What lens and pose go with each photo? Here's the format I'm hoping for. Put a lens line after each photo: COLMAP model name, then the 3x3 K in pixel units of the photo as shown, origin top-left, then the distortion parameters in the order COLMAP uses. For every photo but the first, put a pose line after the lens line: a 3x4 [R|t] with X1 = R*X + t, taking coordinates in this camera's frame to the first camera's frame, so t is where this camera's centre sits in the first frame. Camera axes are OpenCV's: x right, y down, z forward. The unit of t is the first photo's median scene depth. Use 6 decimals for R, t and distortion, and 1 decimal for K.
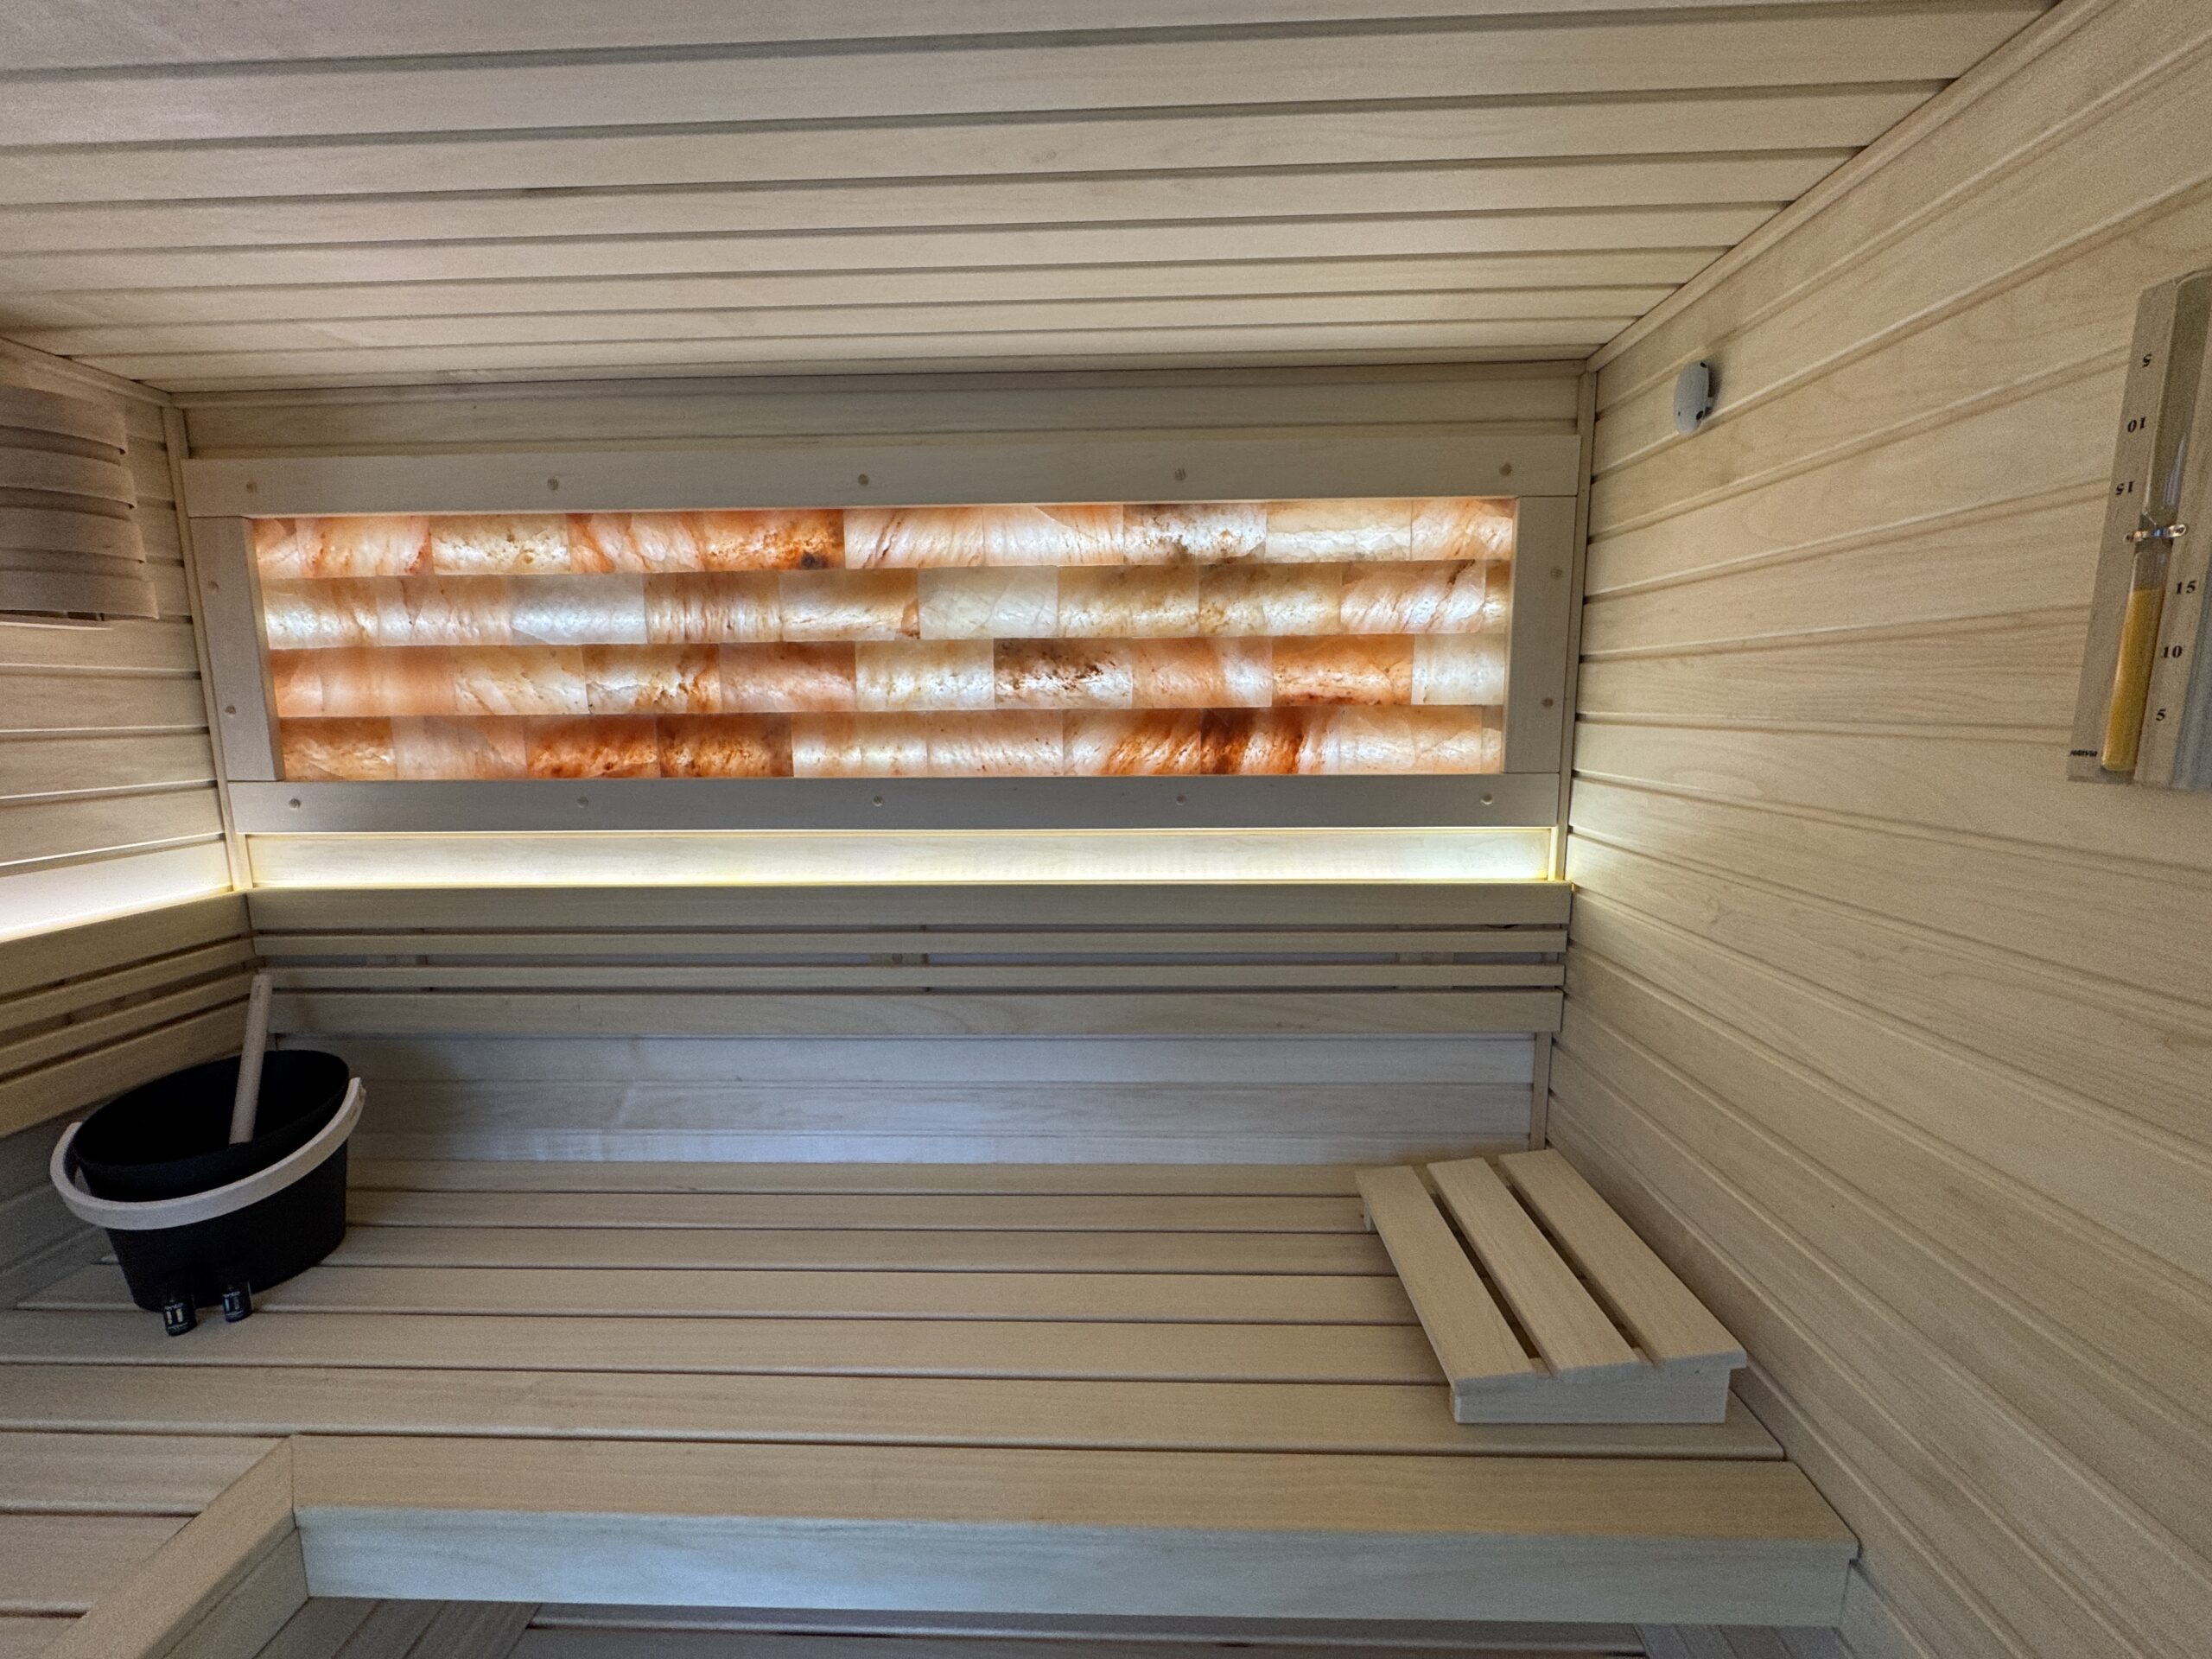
lens RADIAL K [[882.3, 0, 1102.3], [0, 882.3, 826.2], [0, 0, 1]] dist [0.001877, 0.000001]
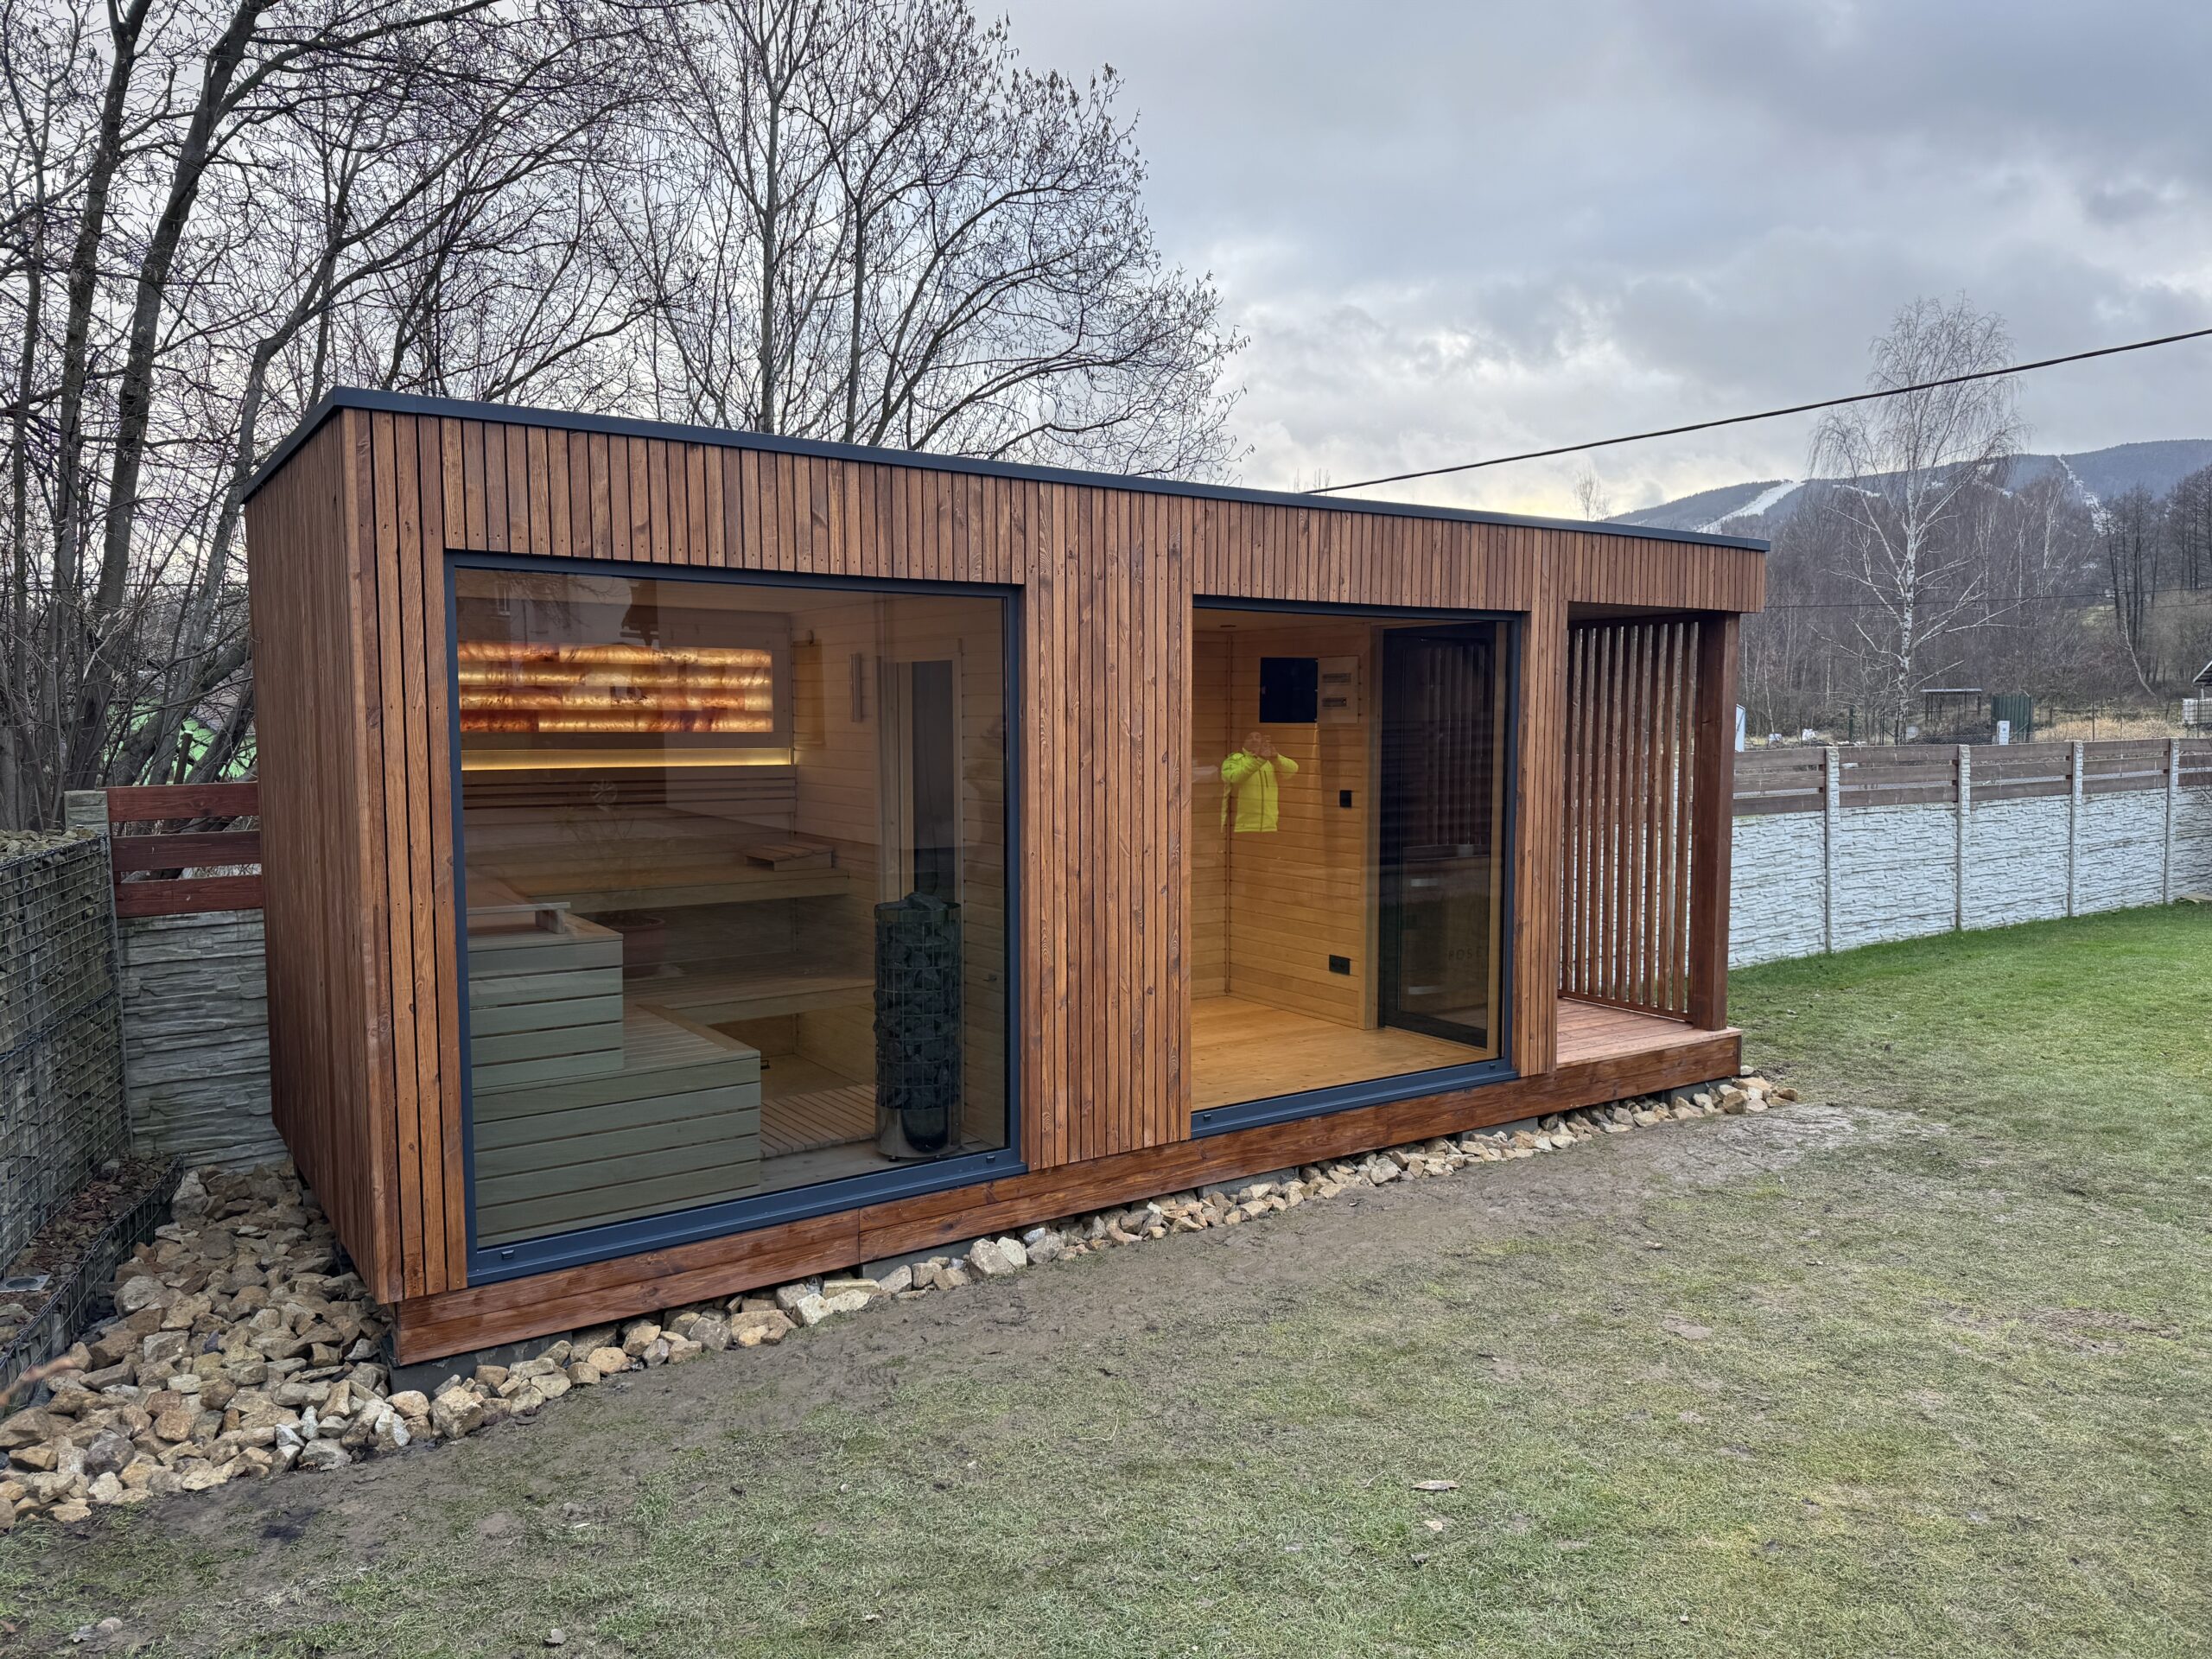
lens RADIAL K [[1539.2, 0, 1134.7], [0, 1539.2, 839.3], [0, 0, 1]] dist [0.112190, -0.160103]
pose [[0.800217, -0.038366, 0.598482, -1.906351], [0.076031, 0.996389, -0.037786, 0.651018], [-0.594871, 0.075741, 0.800245, -4.321237]]
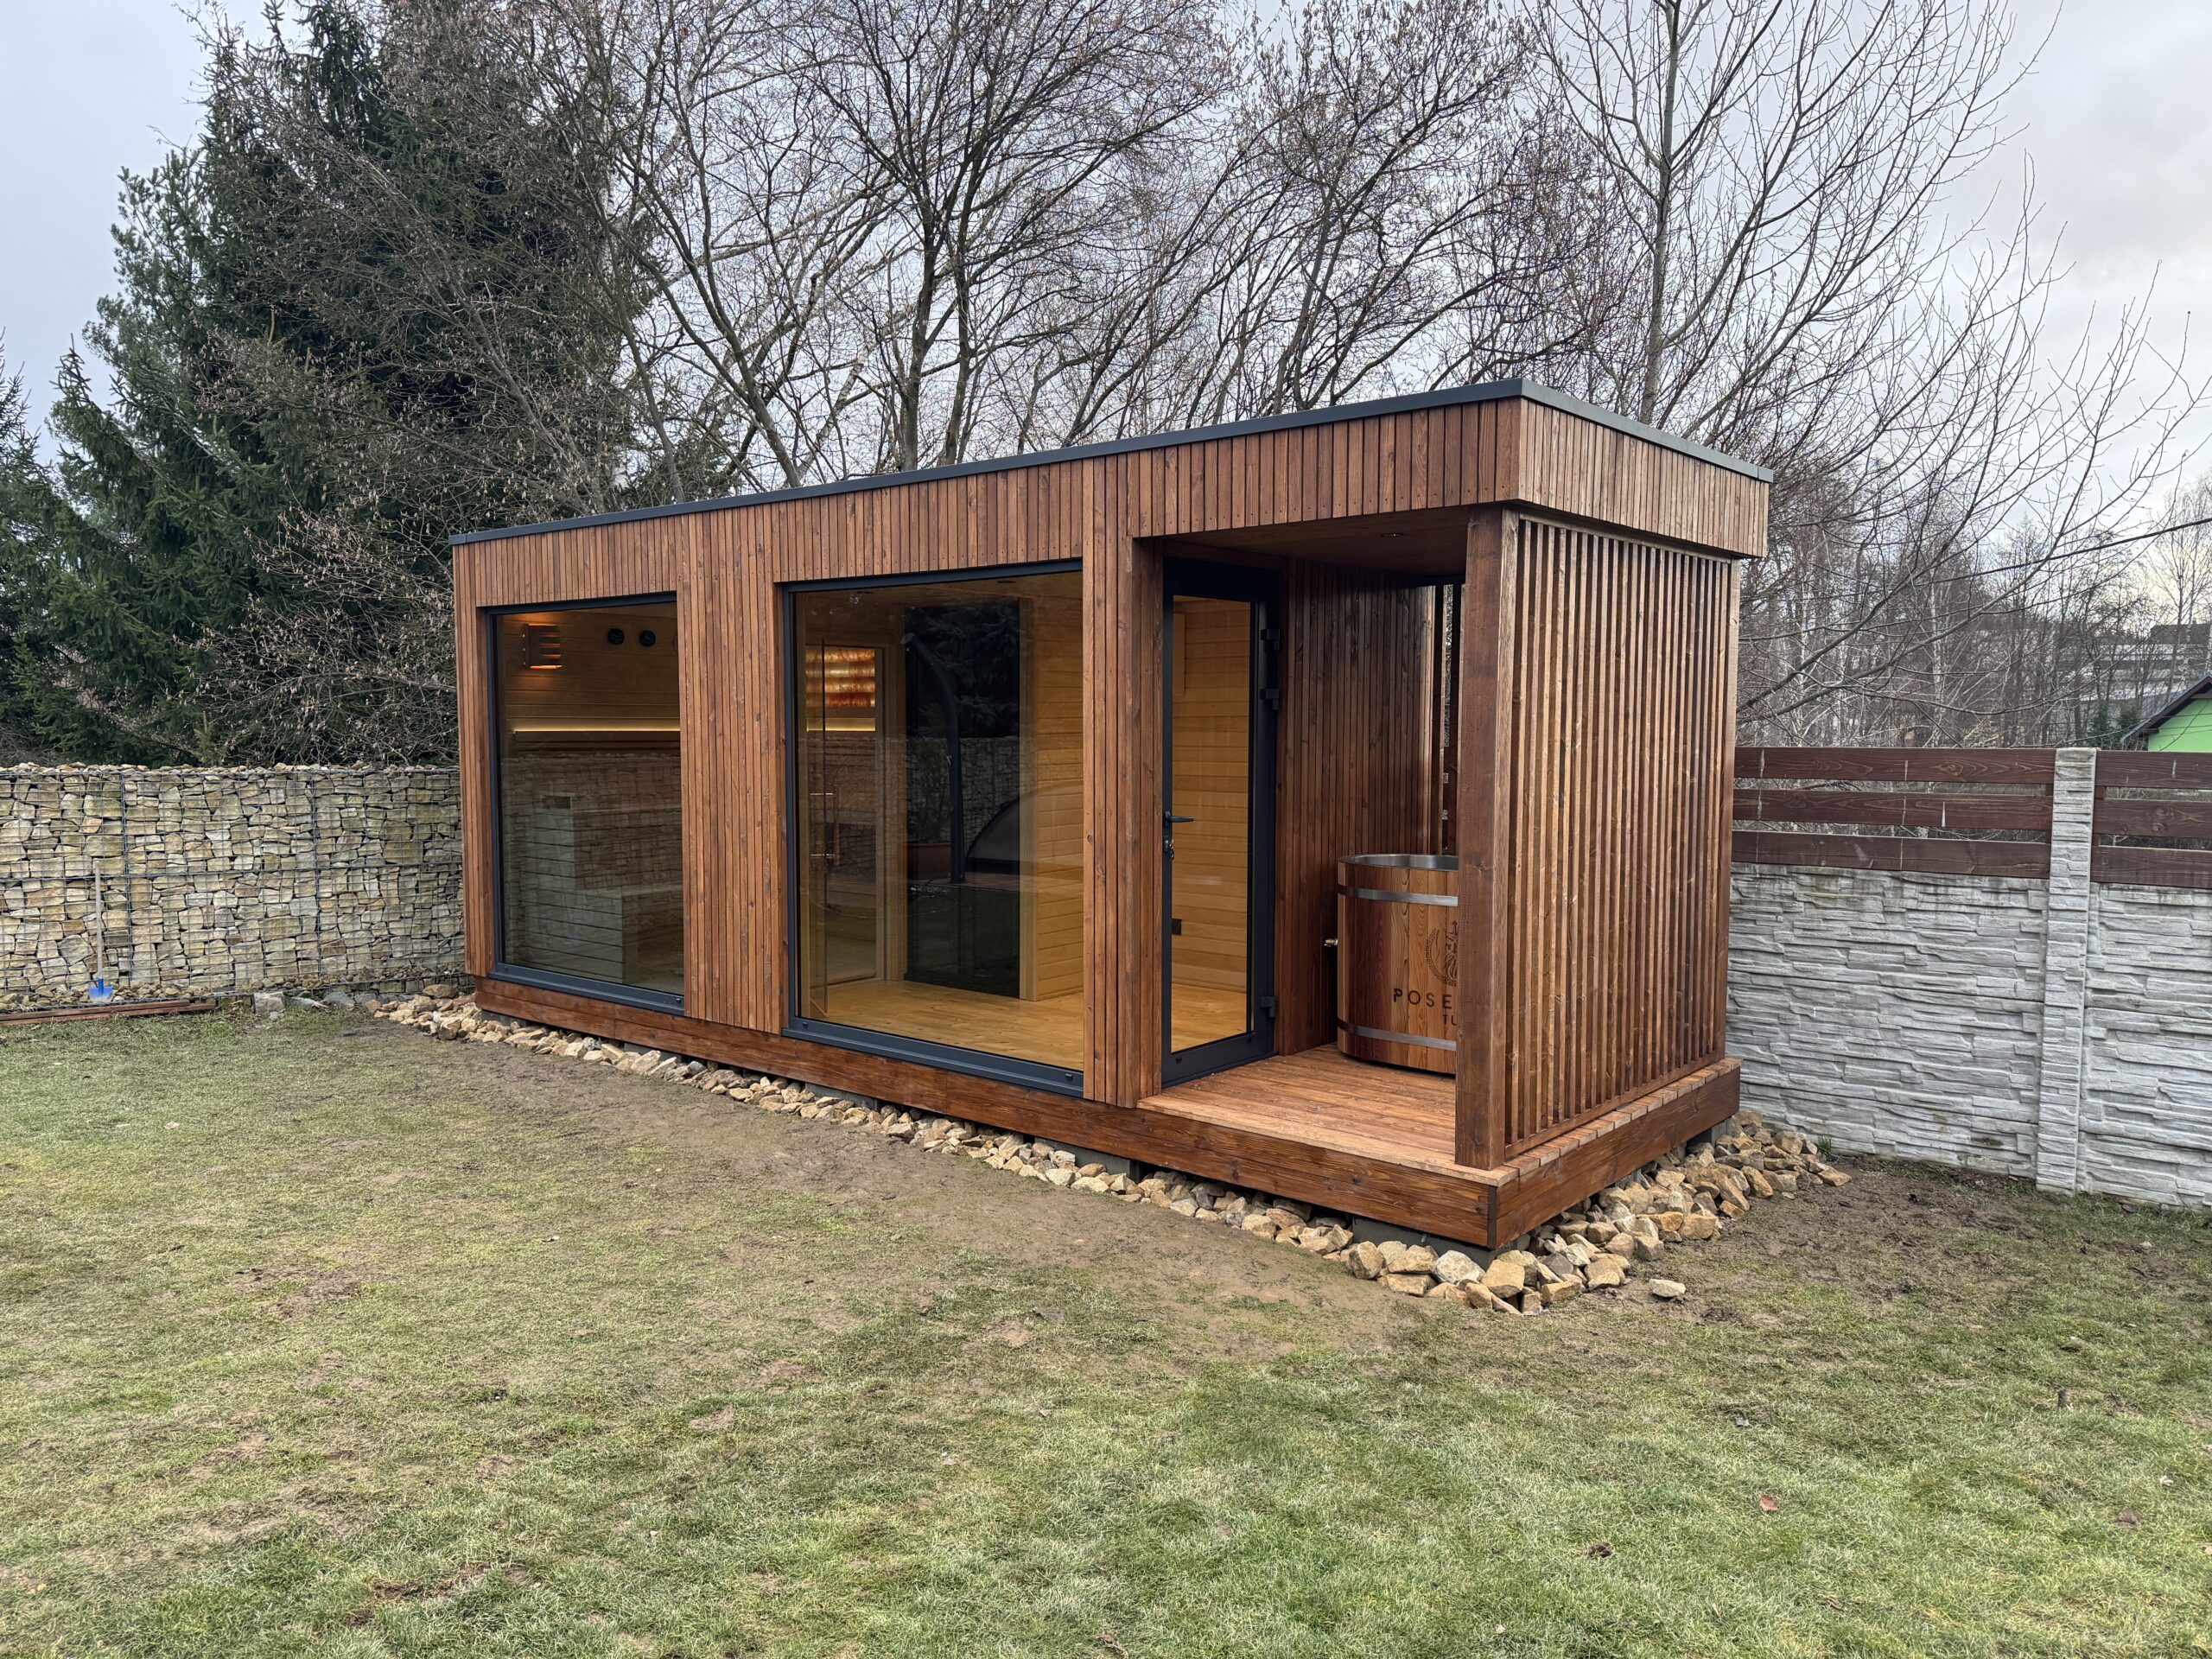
lens RADIAL K [[1541.2, 0, 1077.6], [0, 1541.2, 821.7], [0, 0, 1]] dist [0.087763, -0.124015]
pose [[0.782836, 0.051720, -0.620075, 5.416089], [-0.095501, 0.994719, -0.037600, 0.728311], [0.614856, 0.088652, 0.783641, -4.438112]]
